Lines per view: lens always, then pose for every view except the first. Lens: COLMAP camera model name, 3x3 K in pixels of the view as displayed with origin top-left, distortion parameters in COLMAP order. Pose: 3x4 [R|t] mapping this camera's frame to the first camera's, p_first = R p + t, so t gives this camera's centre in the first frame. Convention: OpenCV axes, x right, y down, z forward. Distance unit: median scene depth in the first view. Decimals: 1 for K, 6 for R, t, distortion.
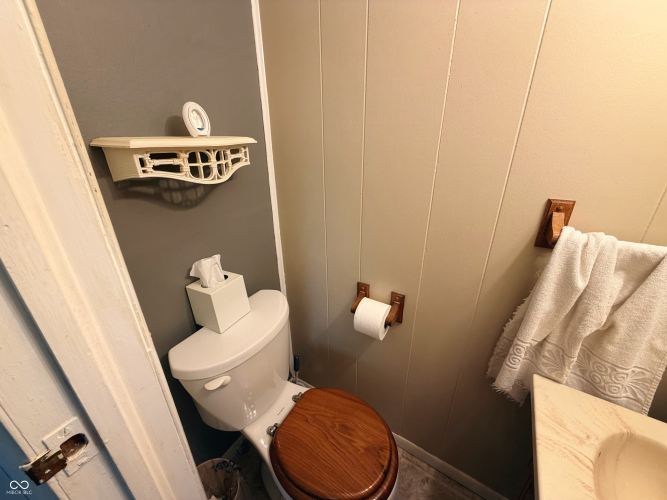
lens RADIAL K [[266.1, 0, 331.0], [0, 266.1, 249.9], [0, 0, 1]] dist [0.000085, 0.000113]
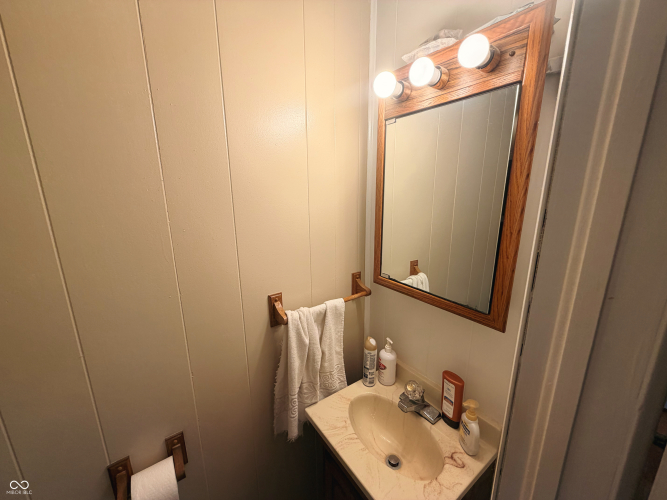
lens RADIAL K [[266.1, 0, 331.0], [0, 266.1, 249.9], [0, 0, 1]] dist [0.000085, 0.000113]
pose [[0.360478, -0.198981, 0.911297, -0.349899], [0.368182, 0.928006, 0.056989, -0.391401], [-0.857029, 0.314979, 0.407787, 0.031401]]
